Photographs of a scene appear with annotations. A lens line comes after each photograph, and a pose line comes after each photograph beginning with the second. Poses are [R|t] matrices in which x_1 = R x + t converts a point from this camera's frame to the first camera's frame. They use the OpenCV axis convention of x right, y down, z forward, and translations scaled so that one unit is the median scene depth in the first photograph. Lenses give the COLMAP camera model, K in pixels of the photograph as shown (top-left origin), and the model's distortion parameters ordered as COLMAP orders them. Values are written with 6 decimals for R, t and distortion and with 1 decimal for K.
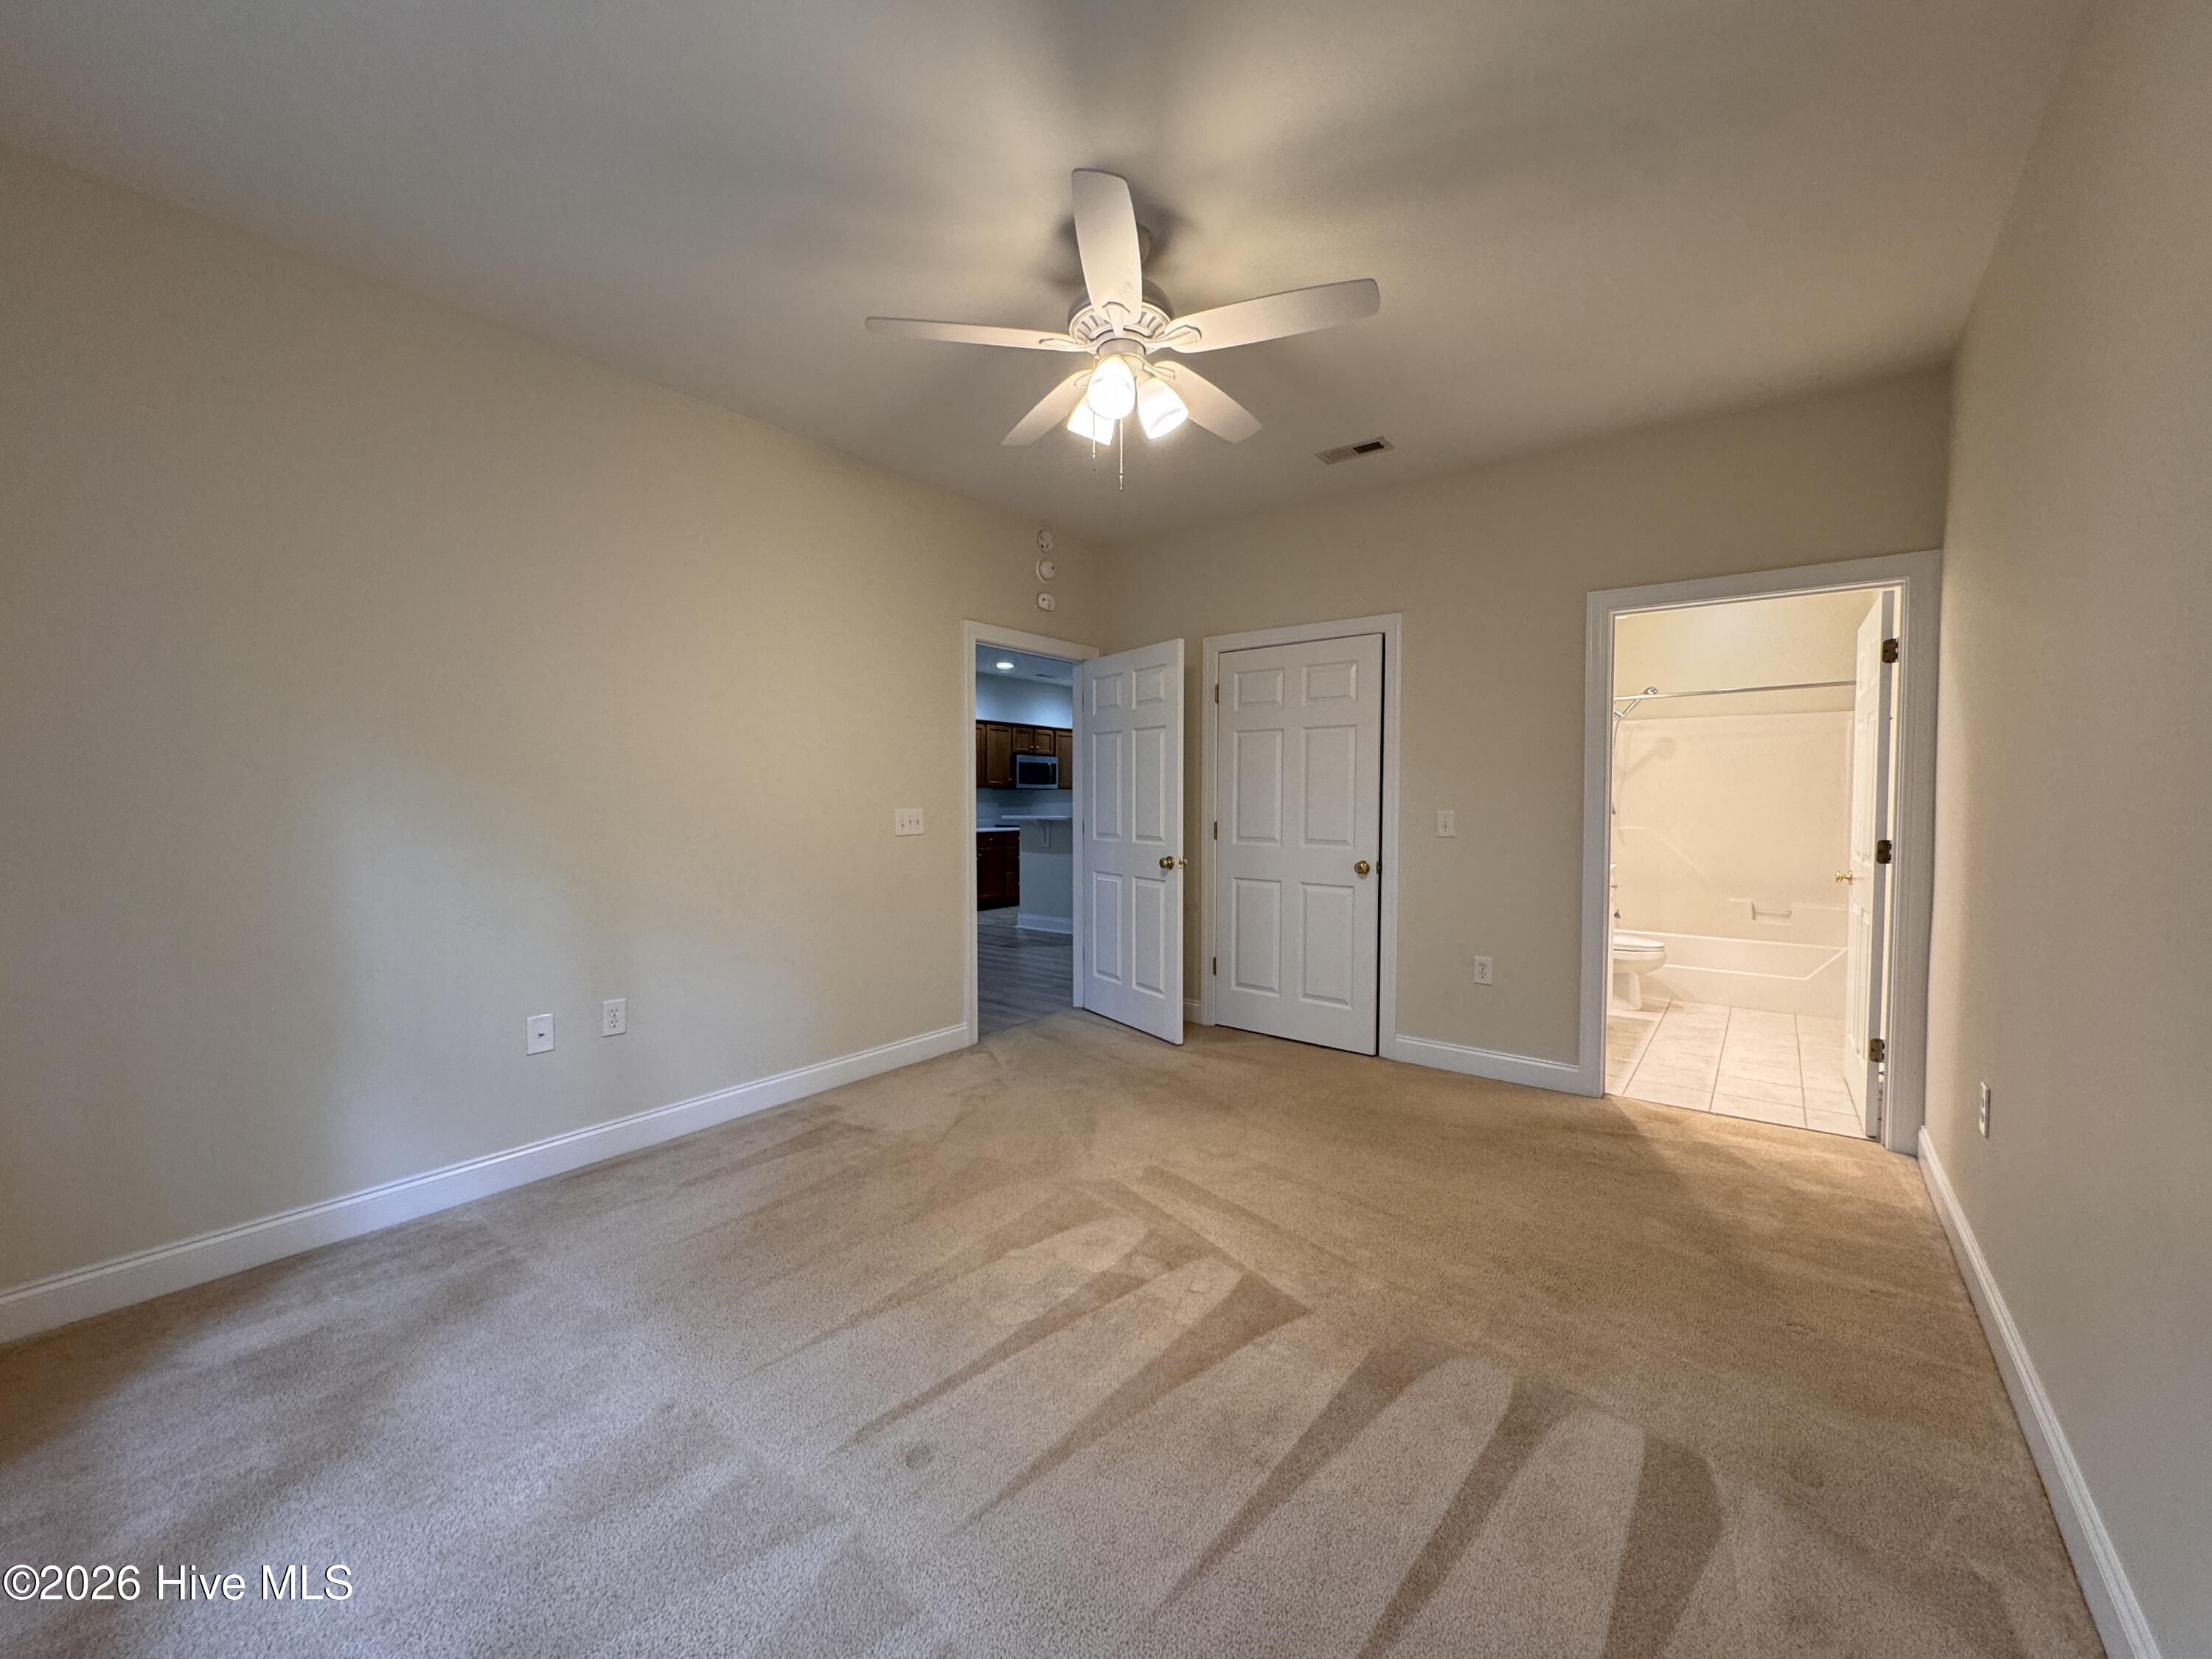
lens RADIAL K [[885.1, 0, 1102.3], [0, 885.1, 836.2], [0, 0, 1]] dist [-0.001624, -0.000193]
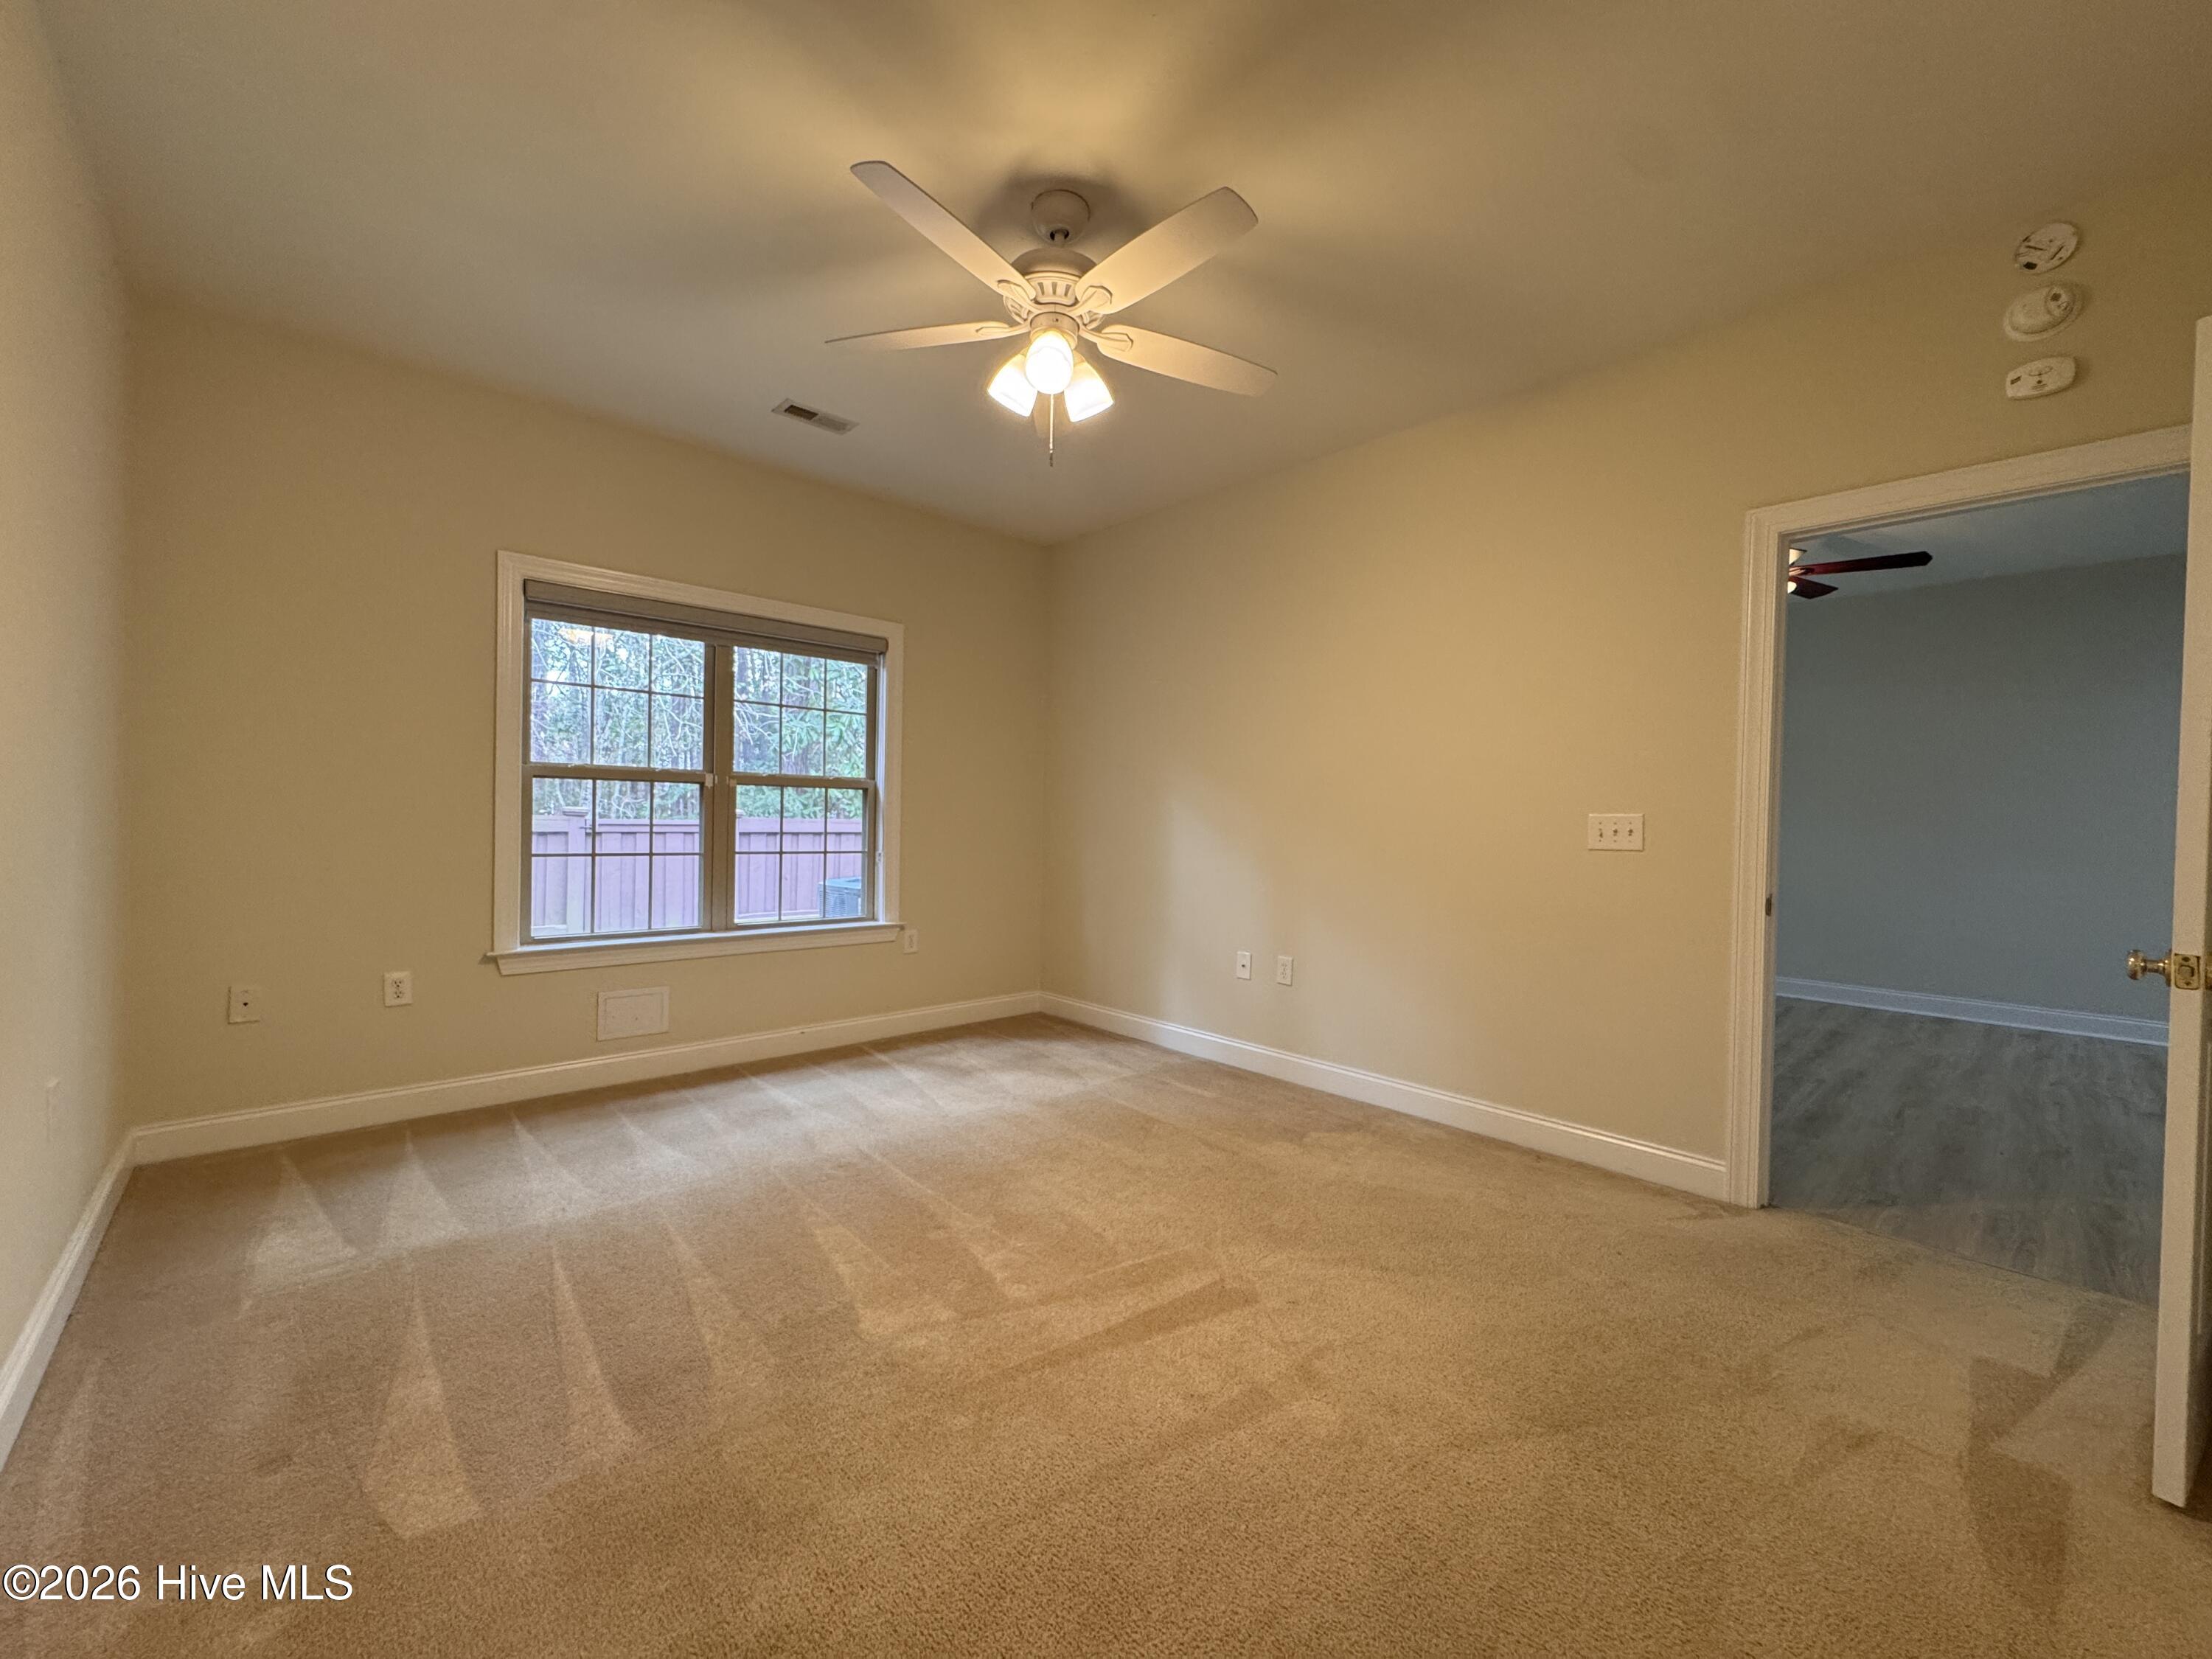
lens RADIAL K [[885.1, 0, 1105.8], [0, 885.1, 818.3], [0, 0, 1]] dist [-0.001624, -0.000193]
pose [[-0.174784, -0.003768, -0.984600, 0.748584], [-0.061389, 0.998089, 0.007078, -0.008488], [0.982691, 0.061680, -0.174682, 0.944972]]
